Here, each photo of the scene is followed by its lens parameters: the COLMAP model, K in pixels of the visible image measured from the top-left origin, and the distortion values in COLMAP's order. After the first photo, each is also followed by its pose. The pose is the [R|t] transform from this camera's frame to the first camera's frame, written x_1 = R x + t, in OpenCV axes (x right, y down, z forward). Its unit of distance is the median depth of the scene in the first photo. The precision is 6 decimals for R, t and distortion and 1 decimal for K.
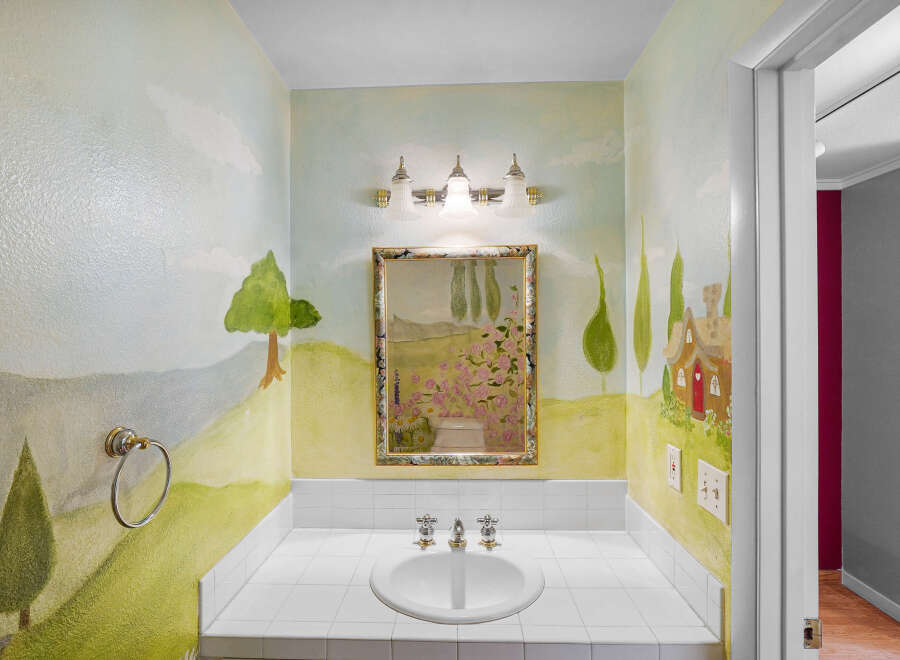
lens RADIAL K [[425.9, 0, 448.9], [0, 425.9, 332.6], [0, 0, 1]] dist [-0.026553, 0.006628]
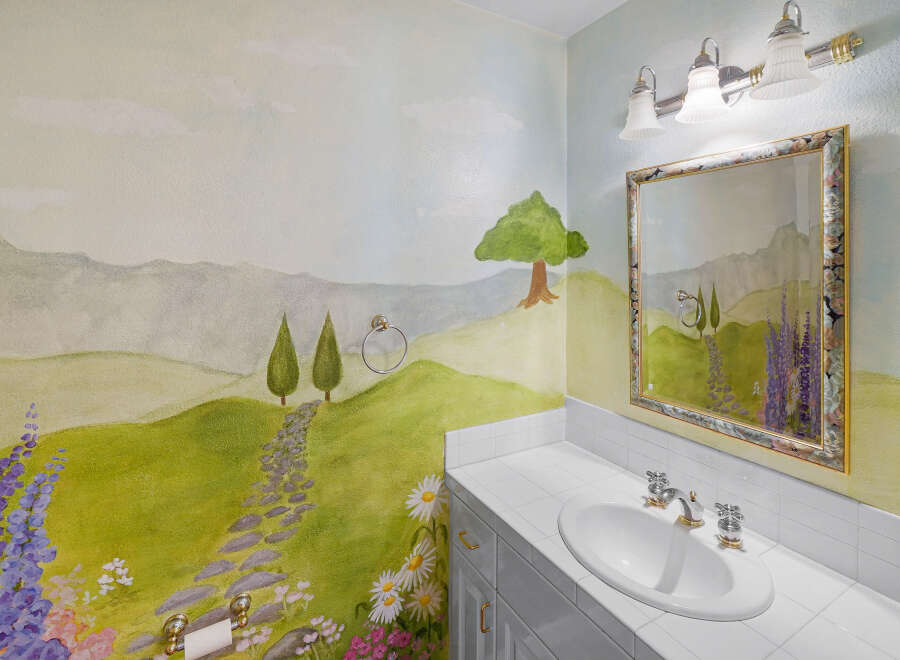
lens RADIAL K [[441.3, 0, 442.2], [0, 441.3, 271.4], [0, 0, 1]] dist [-0.022354, 0.005940]
pose [[0.503707, 0.024286, -0.863533, 0.466751], [-0.009630, 0.999700, 0.022498, 0.002062], [0.863821, -0.003017, 0.503790, 0.156451]]
